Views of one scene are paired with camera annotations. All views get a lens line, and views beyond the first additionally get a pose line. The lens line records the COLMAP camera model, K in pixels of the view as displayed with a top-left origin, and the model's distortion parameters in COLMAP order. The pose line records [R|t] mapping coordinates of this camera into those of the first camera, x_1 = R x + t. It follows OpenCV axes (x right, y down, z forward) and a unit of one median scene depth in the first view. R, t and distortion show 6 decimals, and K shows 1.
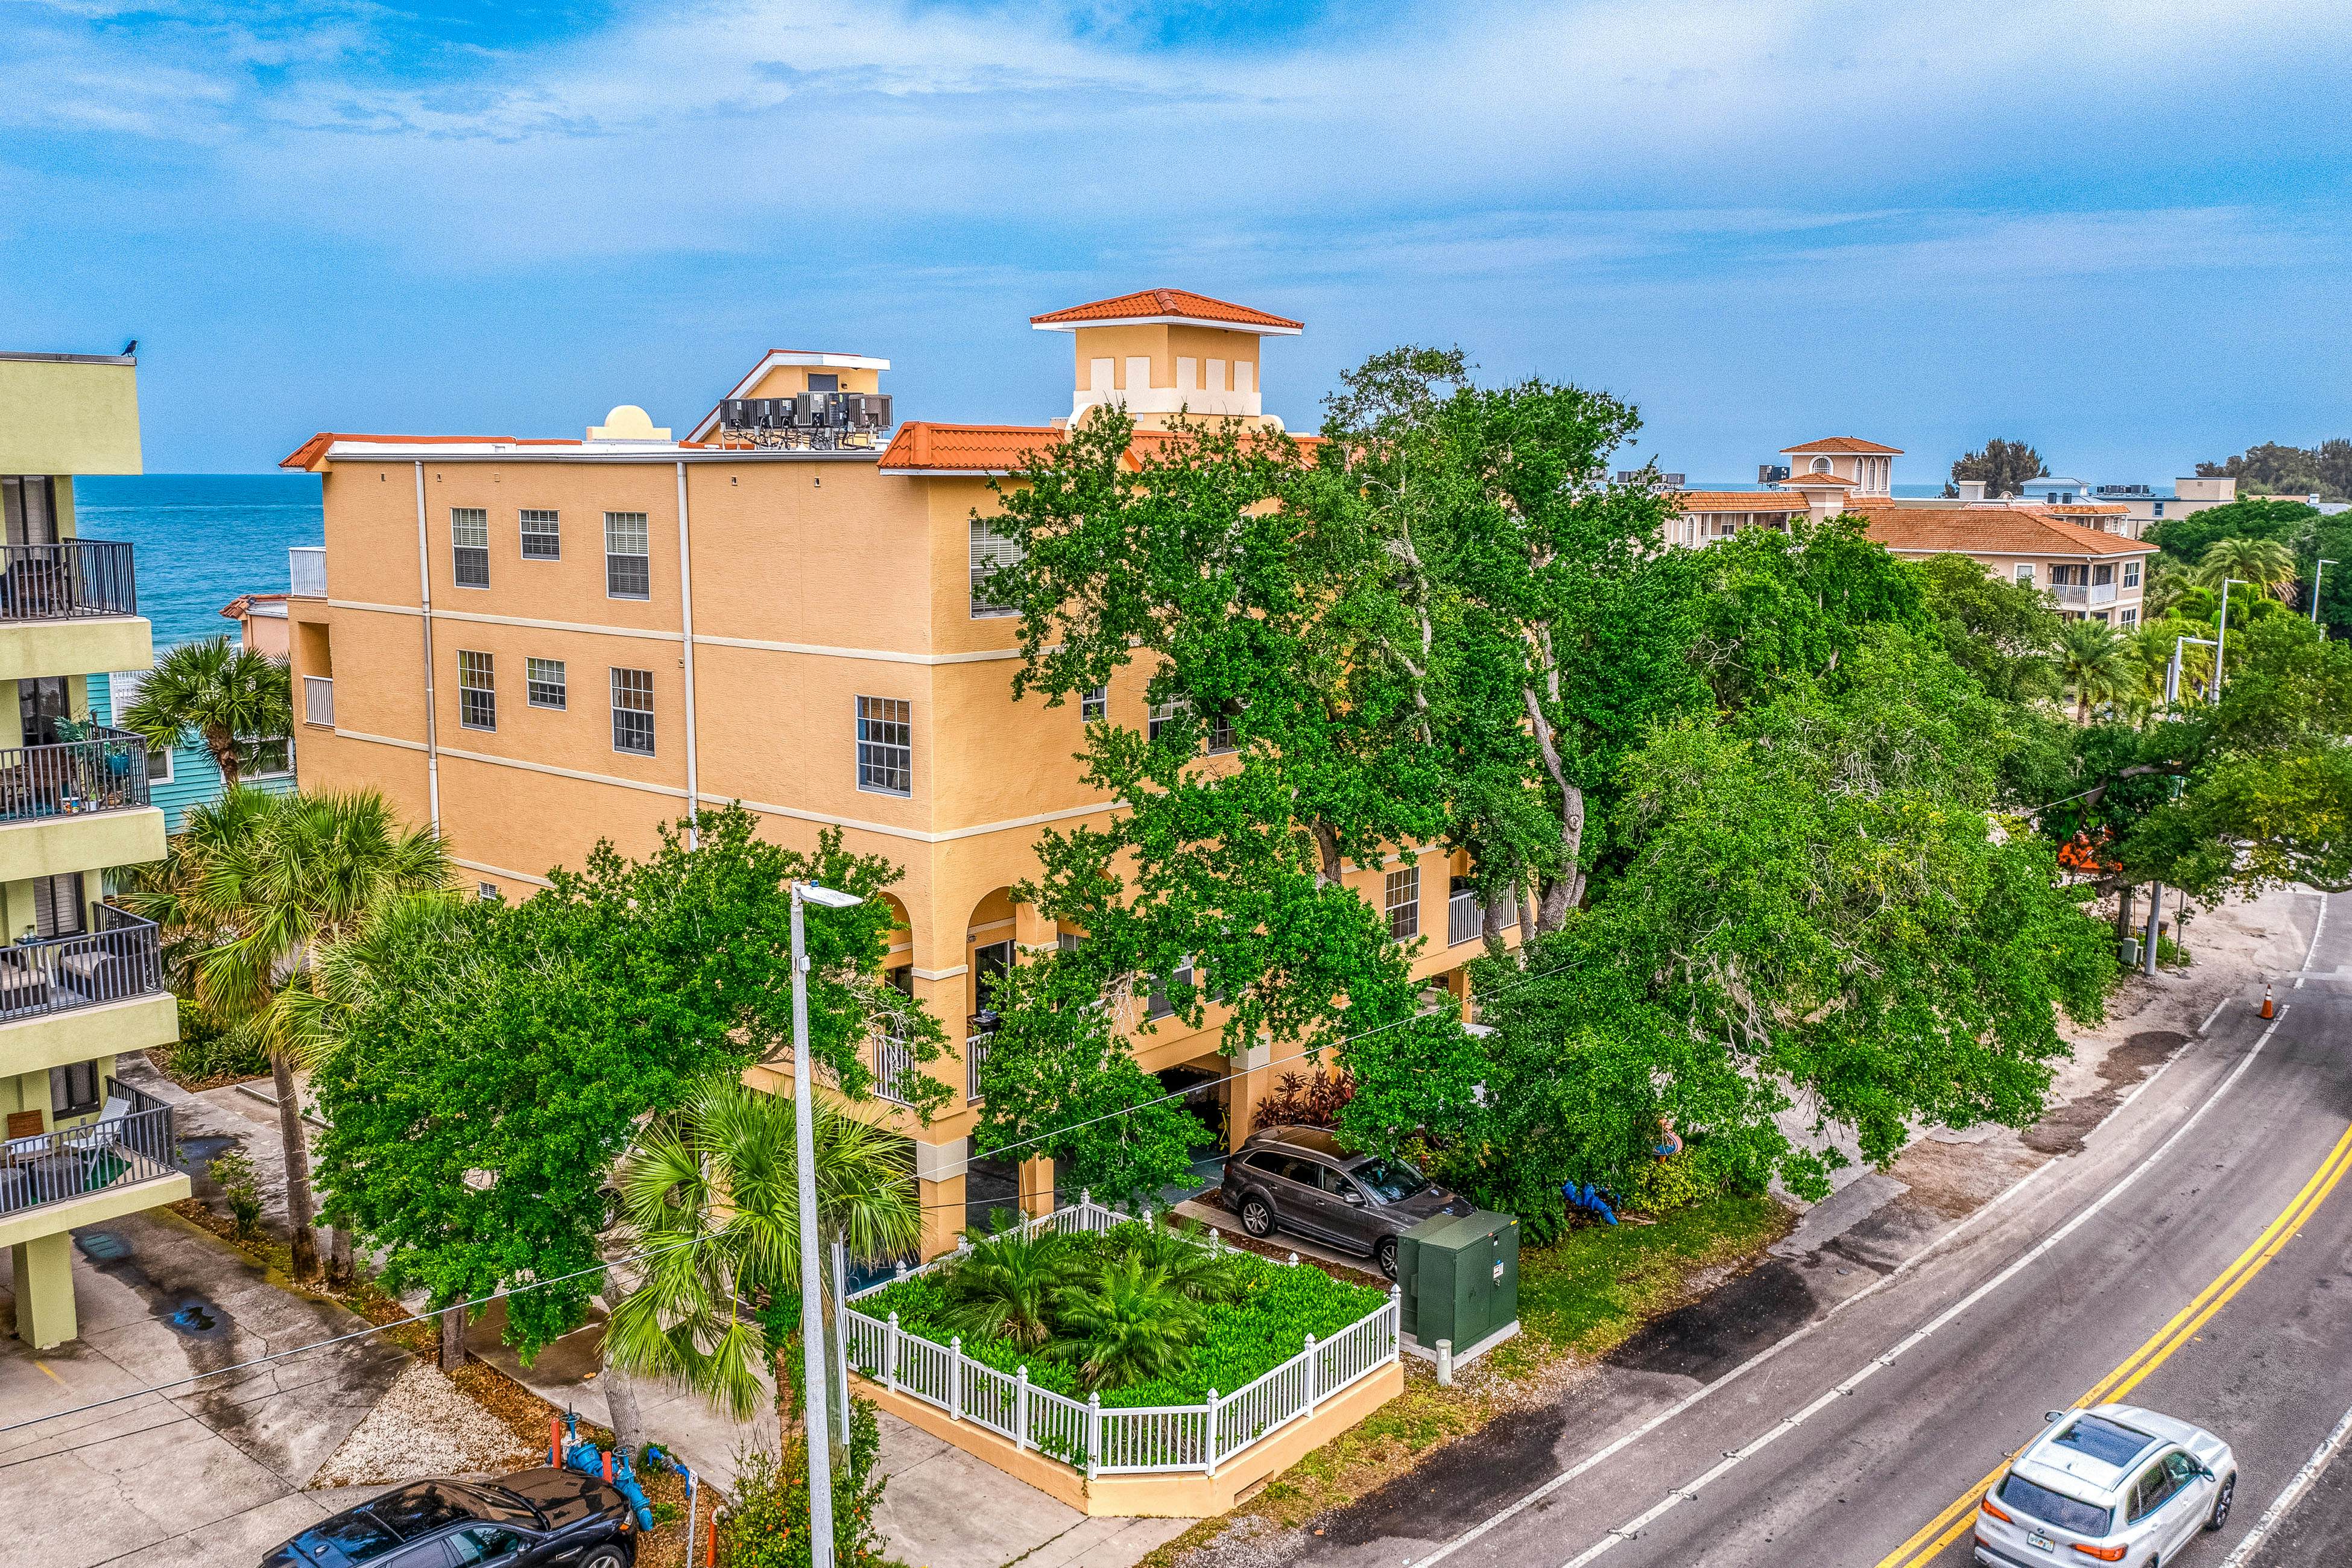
lens RADIAL K [[2077.9, 0, 1170.0], [0, 2077.9, 780.2], [0, 0, 1]] dist [-0.000831, -0.006449]
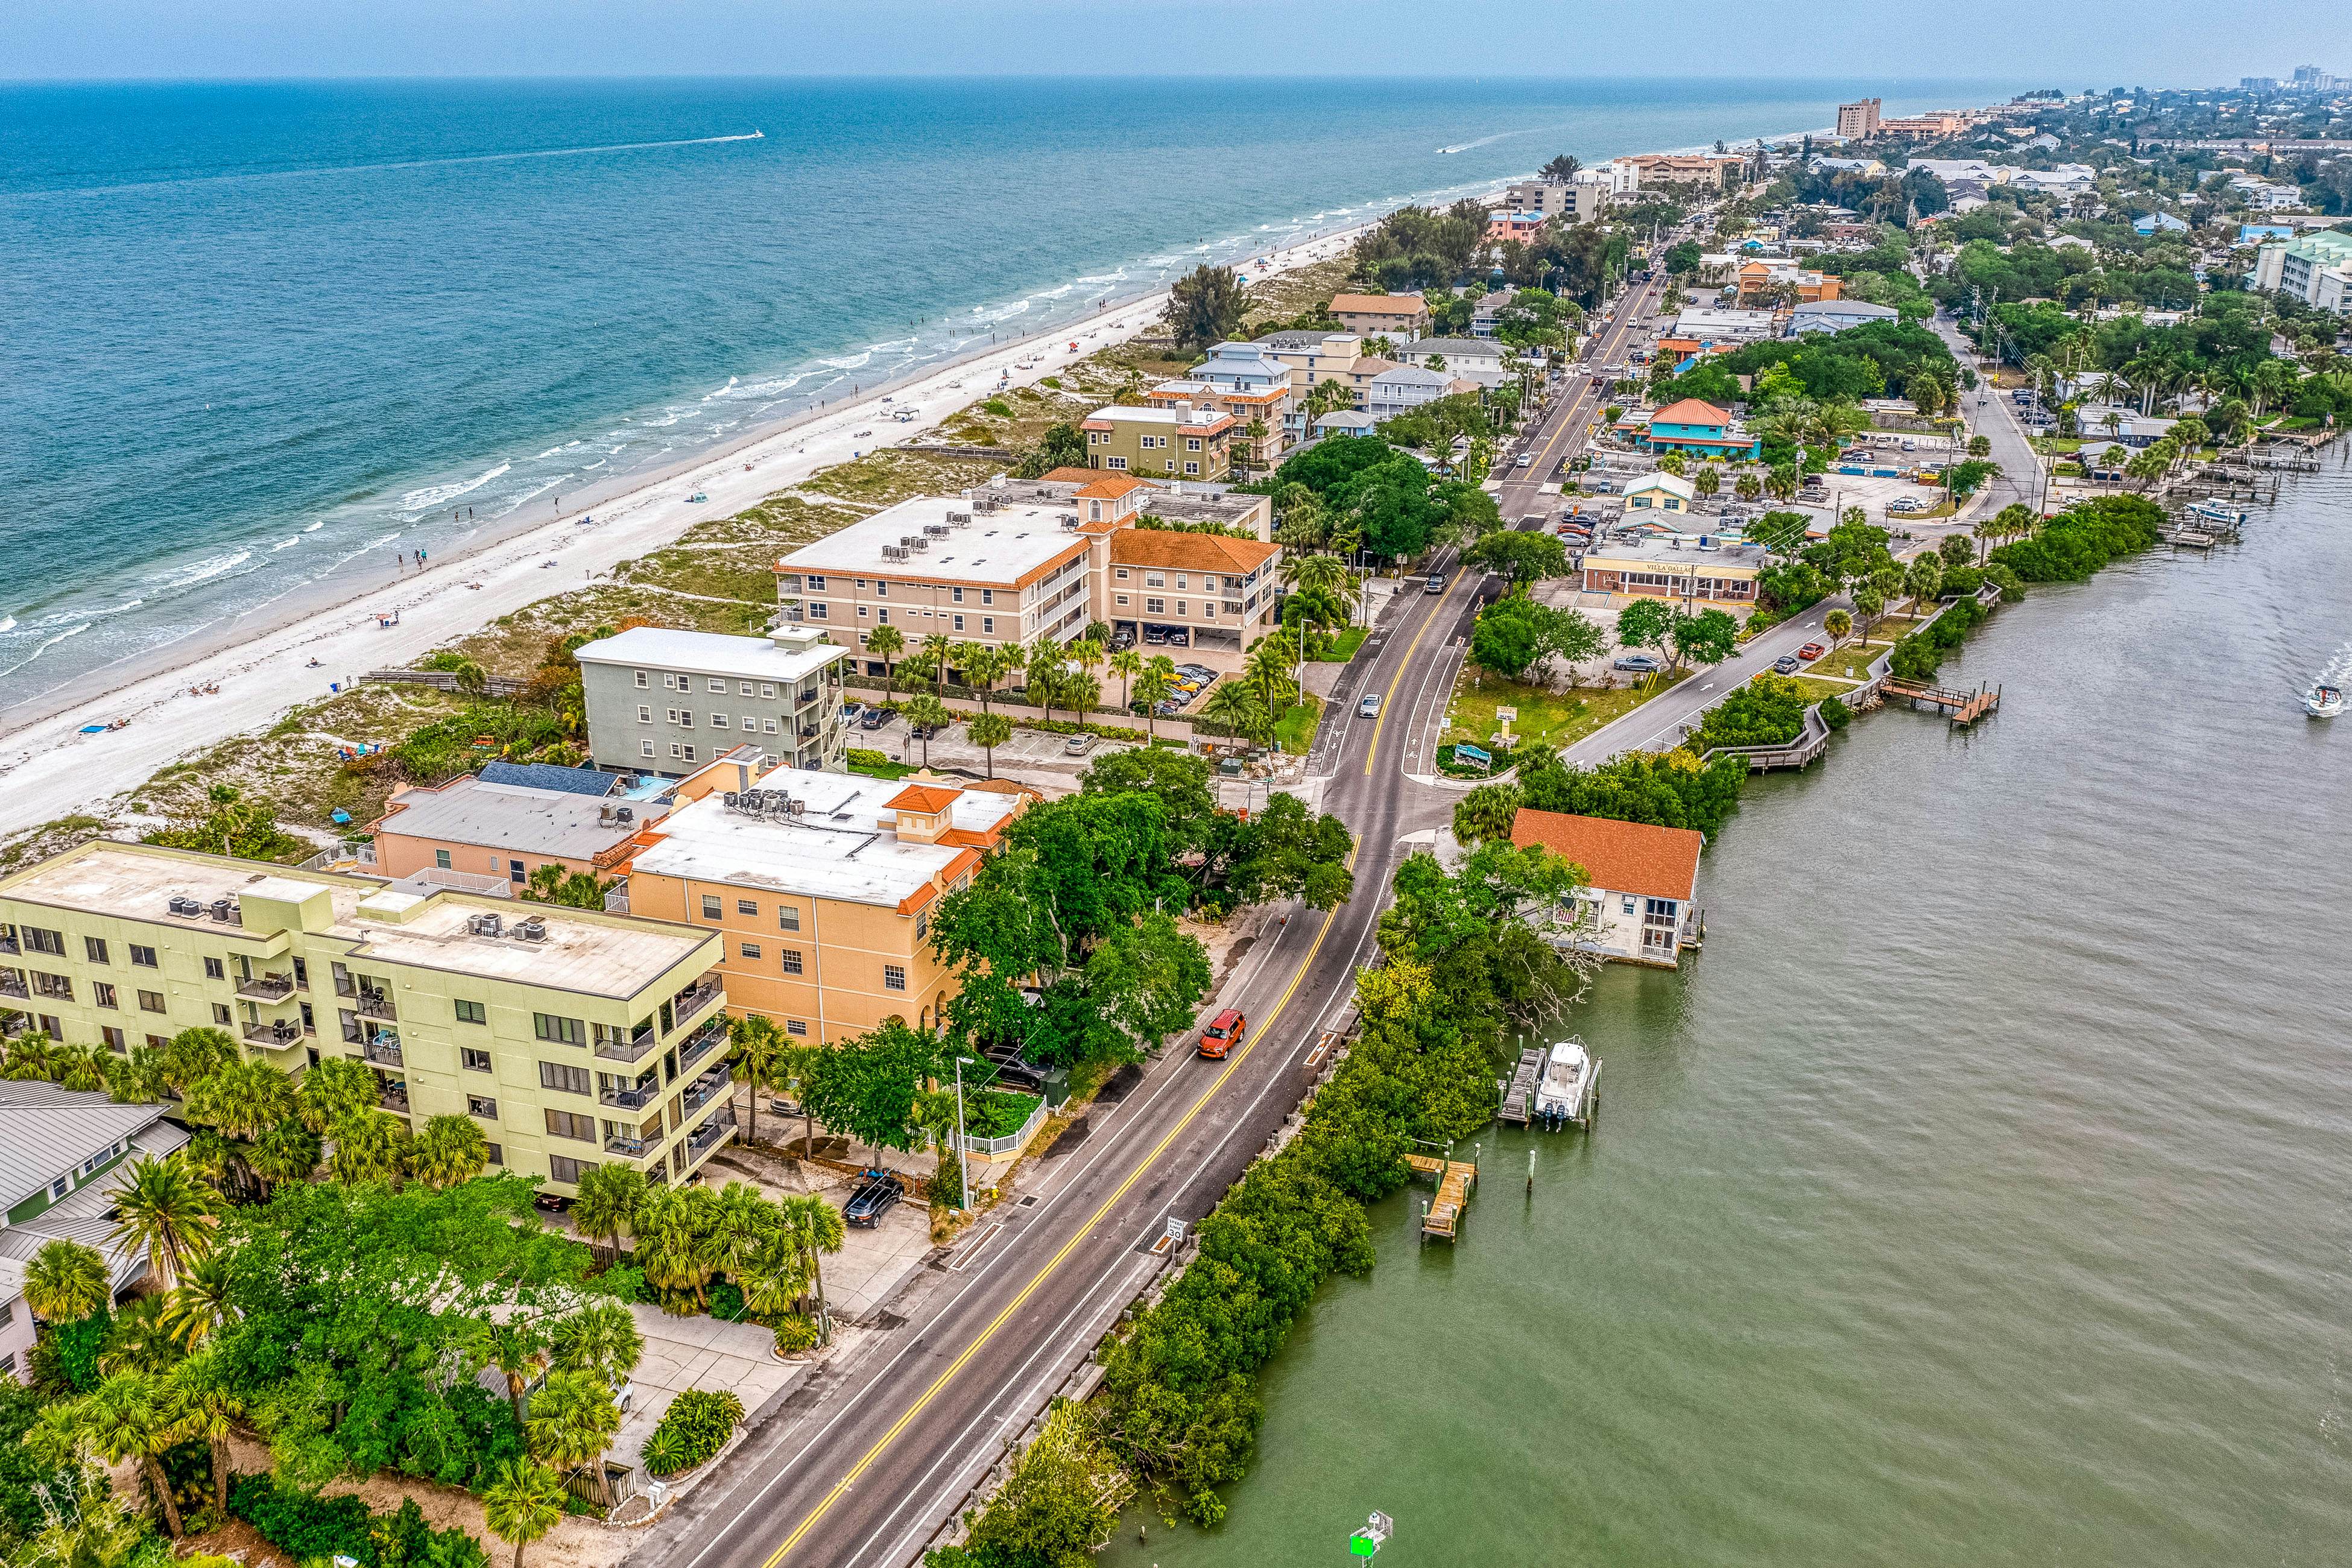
lens RADIAL K [[2077.9, 0, 1178.6], [0, 2077.9, 783.5], [0, 0, 1]] dist [-0.000831, -0.006449]
pose [[0.936653, -0.128786, 0.325723, -0.820523], [0.069037, 0.979588, 0.188790, -1.013296], [-0.343388, -0.154343, 0.926425, -2.529925]]
